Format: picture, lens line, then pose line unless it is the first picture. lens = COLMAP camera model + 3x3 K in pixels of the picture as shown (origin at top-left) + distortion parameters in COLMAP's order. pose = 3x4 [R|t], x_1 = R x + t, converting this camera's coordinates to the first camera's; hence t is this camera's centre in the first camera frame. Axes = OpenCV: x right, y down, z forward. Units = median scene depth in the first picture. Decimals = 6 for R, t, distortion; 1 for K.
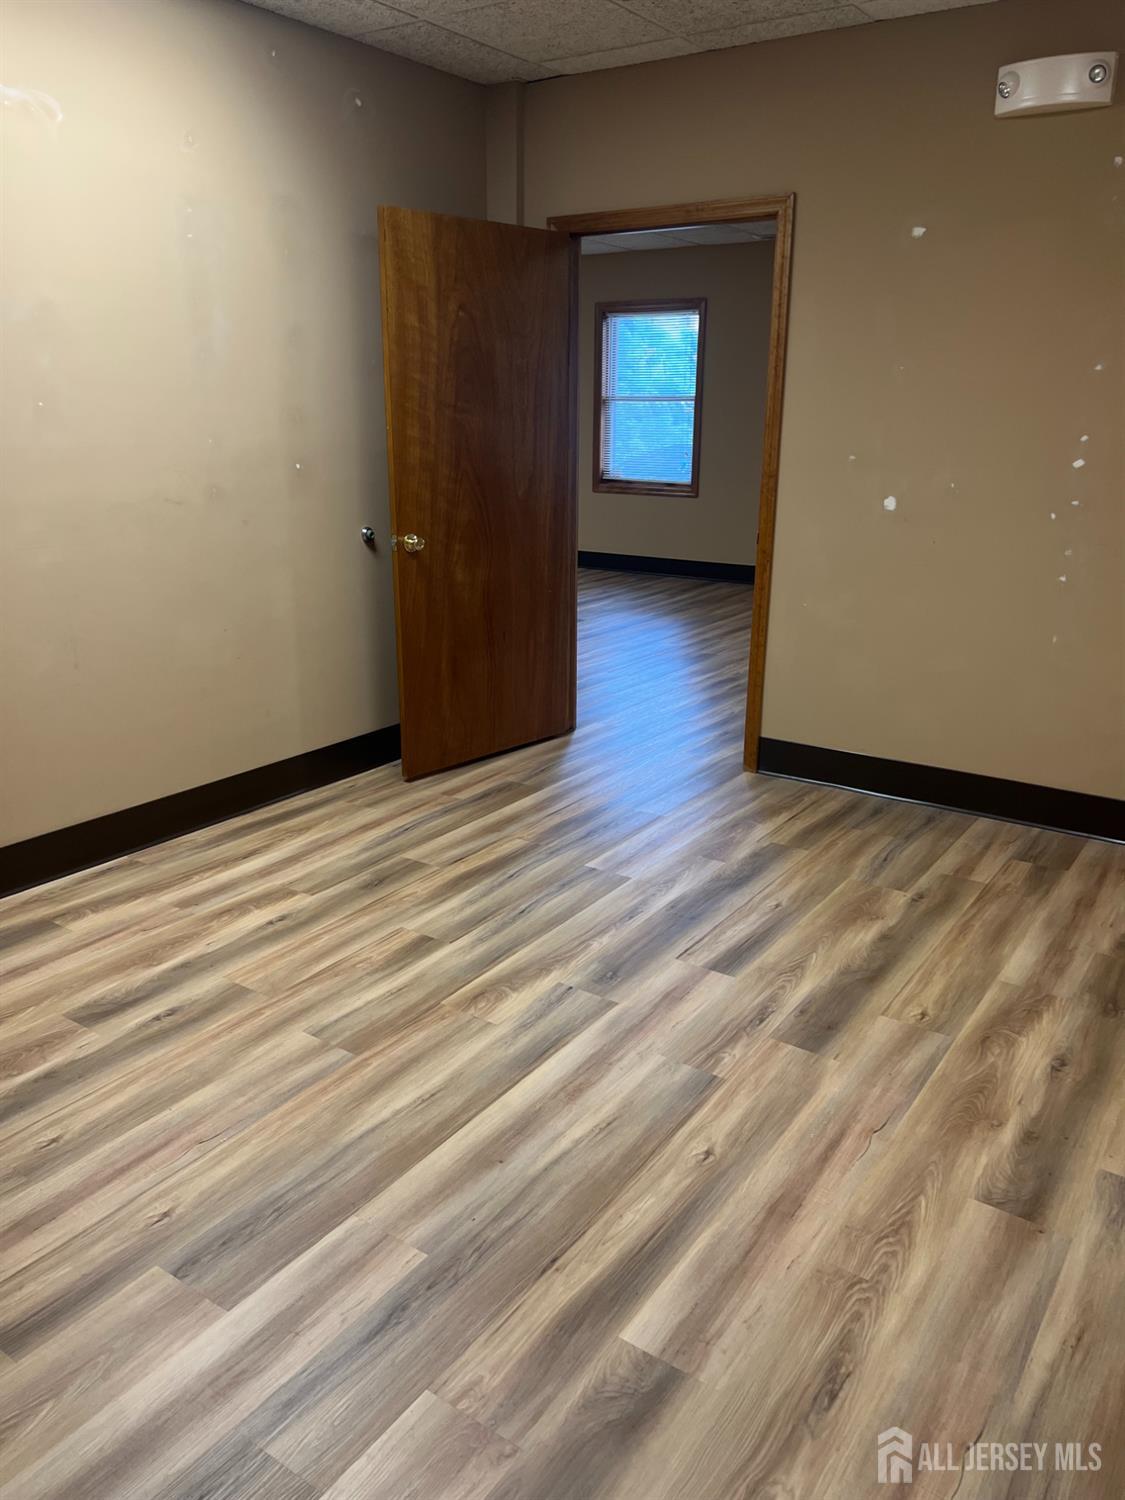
lens RADIAL K [[1130.7, 0, 562.5], [0, 1130.7, 750.0], [0, 0, 1]] dist [0.142817, -0.213890]
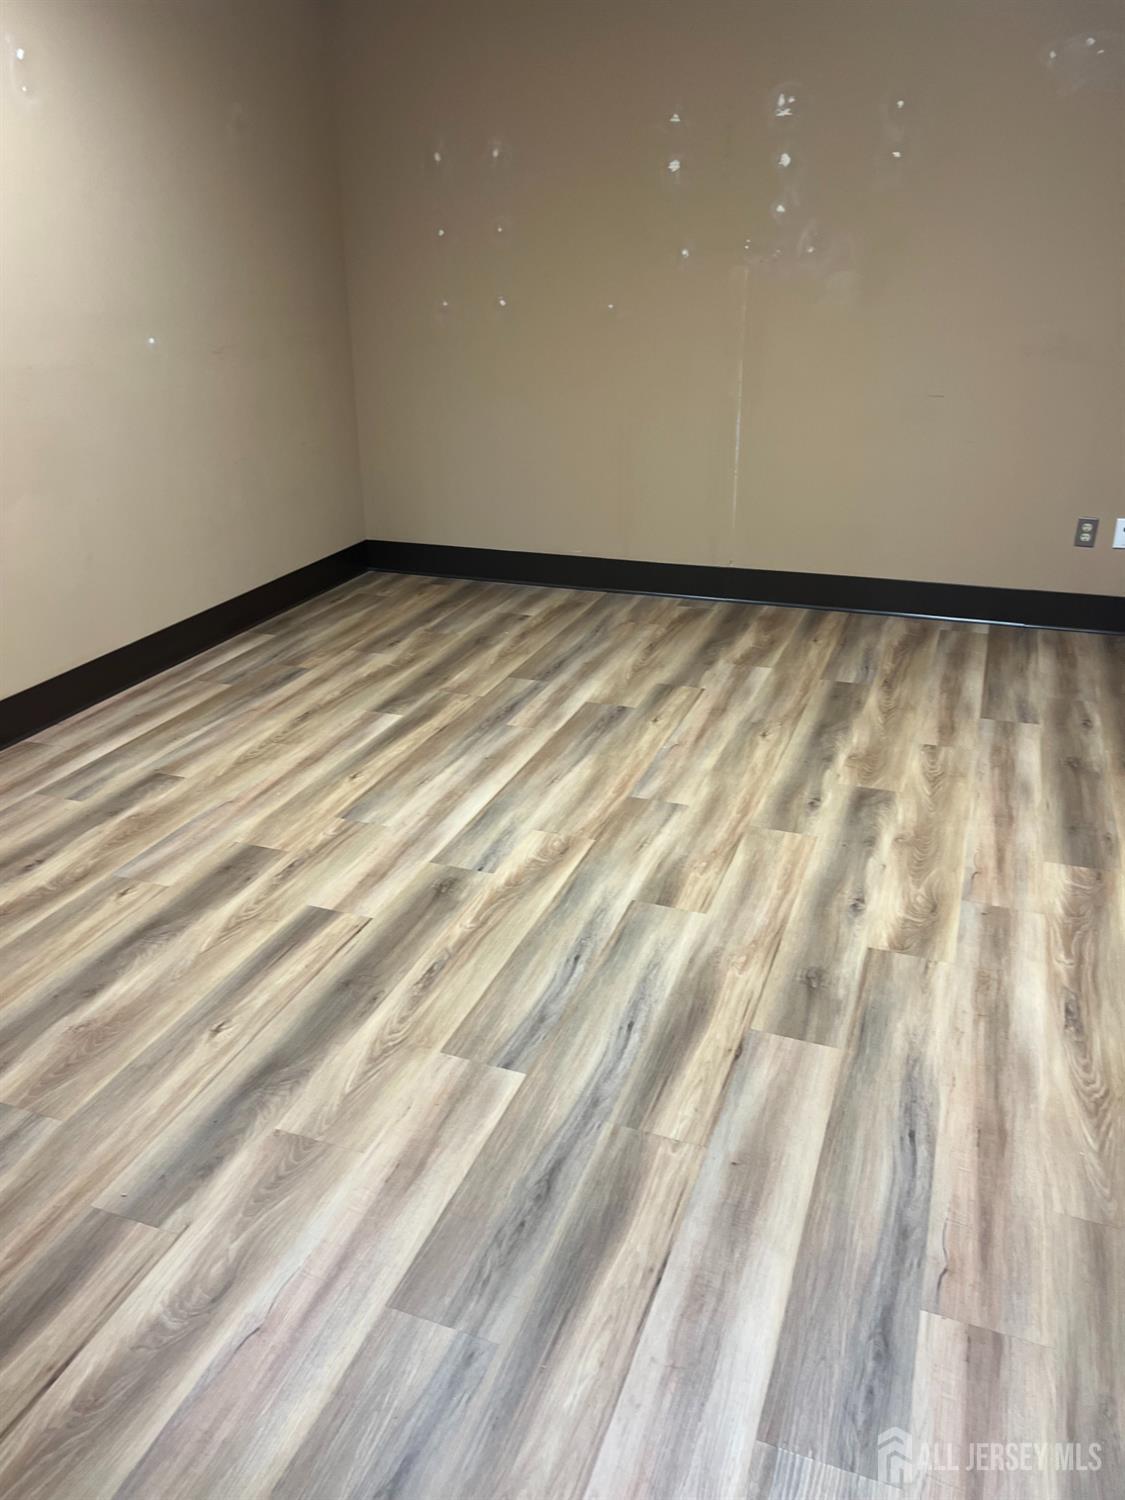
lens RADIAL K [[1130.7, 0, 562.5], [0, 1130.7, 750.0], [0, 0, 1]] dist [0.142817, -0.213890]
pose [[-0.971161, 0.102643, -0.215197, 0.142480], [-0.060616, 0.766634, 0.639217, -0.520566], [0.230589, 0.633828, -0.738303, 1.718566]]
